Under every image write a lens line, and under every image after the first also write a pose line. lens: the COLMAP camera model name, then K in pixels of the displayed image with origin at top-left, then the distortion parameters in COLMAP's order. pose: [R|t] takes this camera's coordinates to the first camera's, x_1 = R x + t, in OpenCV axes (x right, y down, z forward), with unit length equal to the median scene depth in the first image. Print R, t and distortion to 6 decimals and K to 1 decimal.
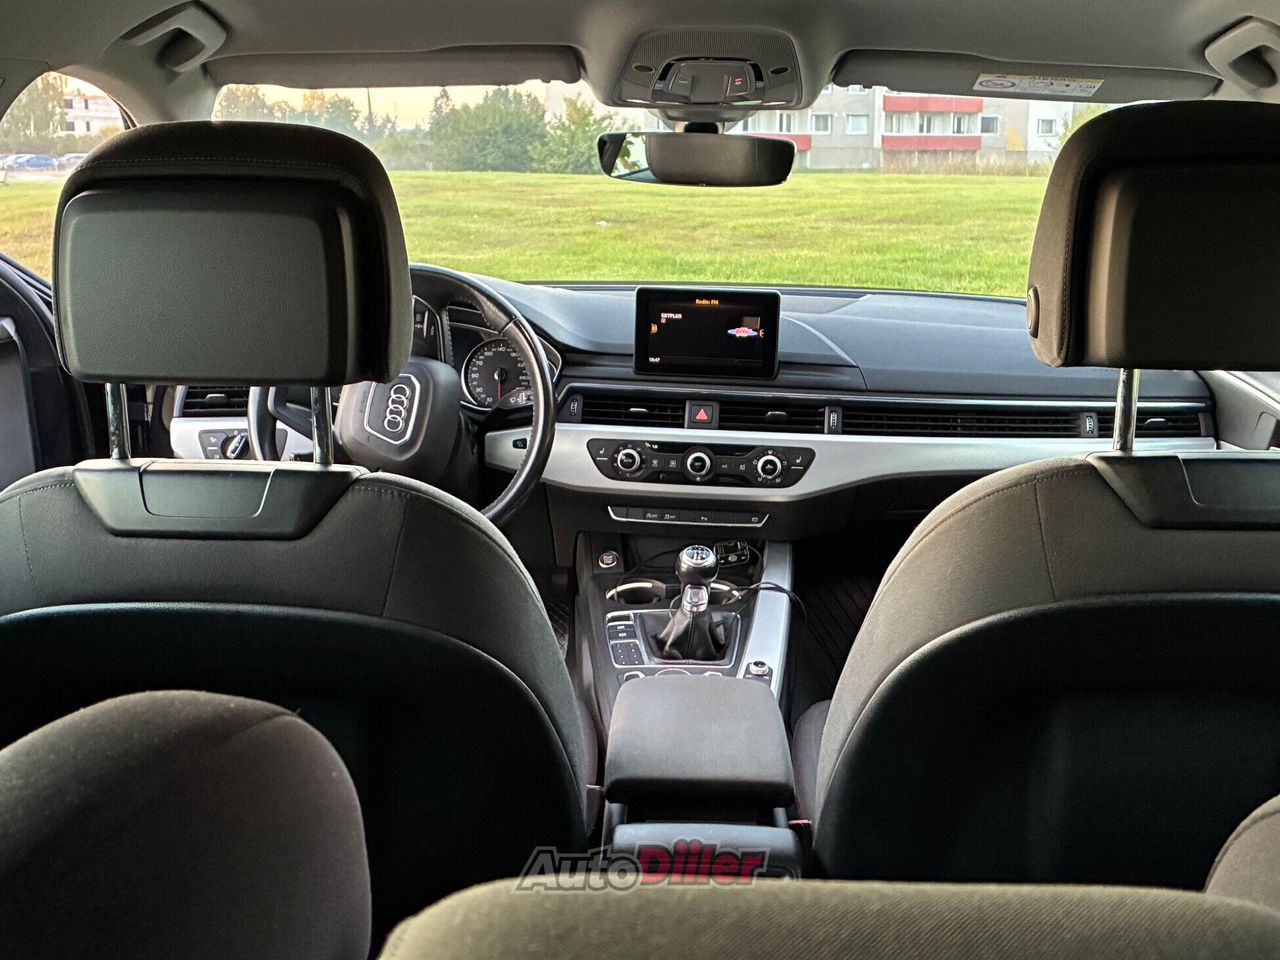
lens RADIAL K [[1562.4, 0, 640.1], [0, 1562.4, 481.4], [0, 0, 1]] dist [-0.033537, 0.000000]
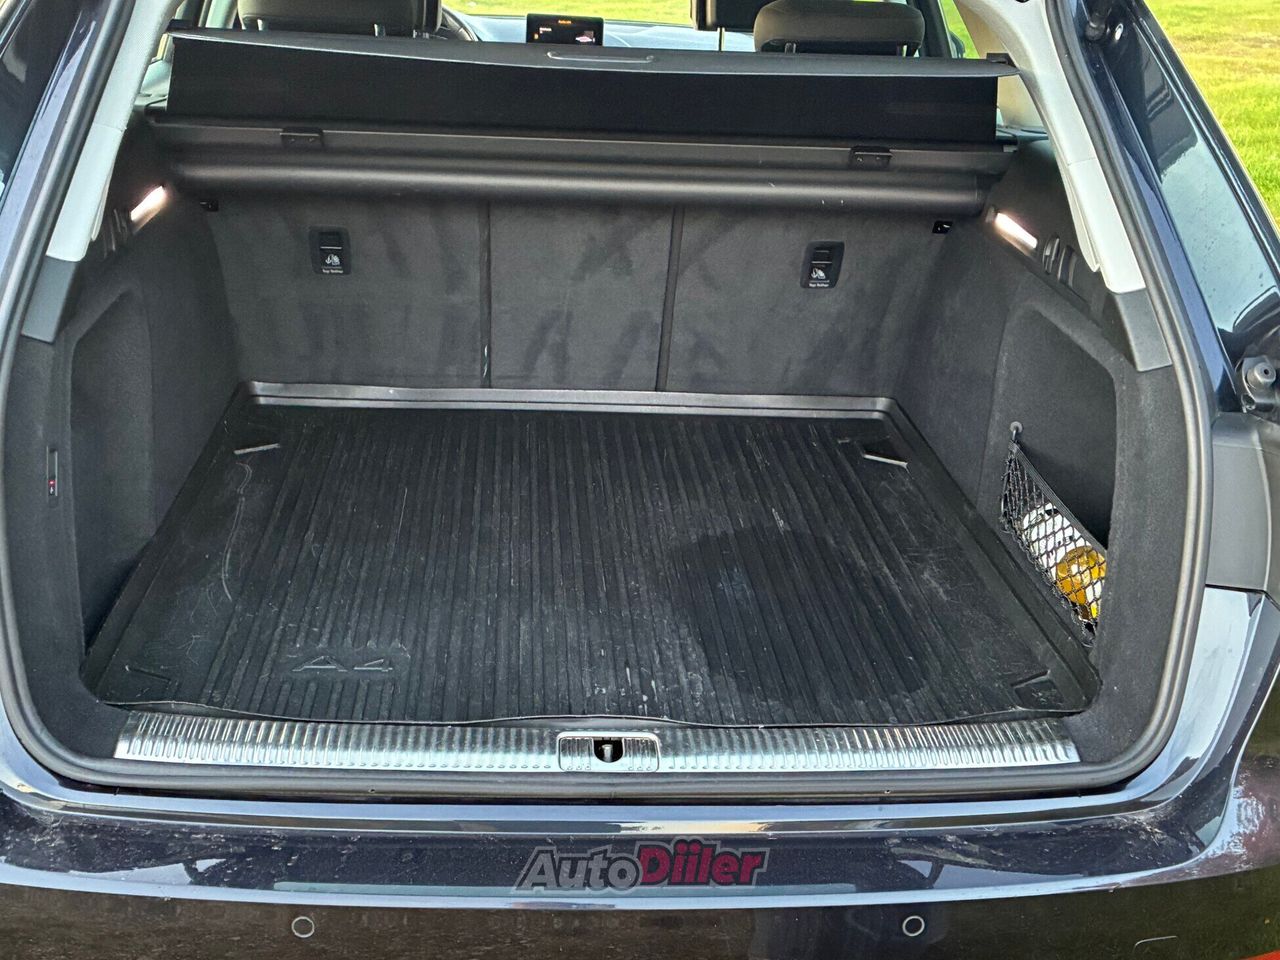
lens RADIAL K [[1562.4, 0, 641.1], [0, 1562.4, 479.5], [0, 0, 1]] dist [-0.033537, 0.000000]
pose [[0.995912, 0.005875, 0.090133, -0.031134], [-0.017206, 0.991950, 0.125454, 0.191967], [-0.088670, -0.126492, 0.987997, -0.917663]]
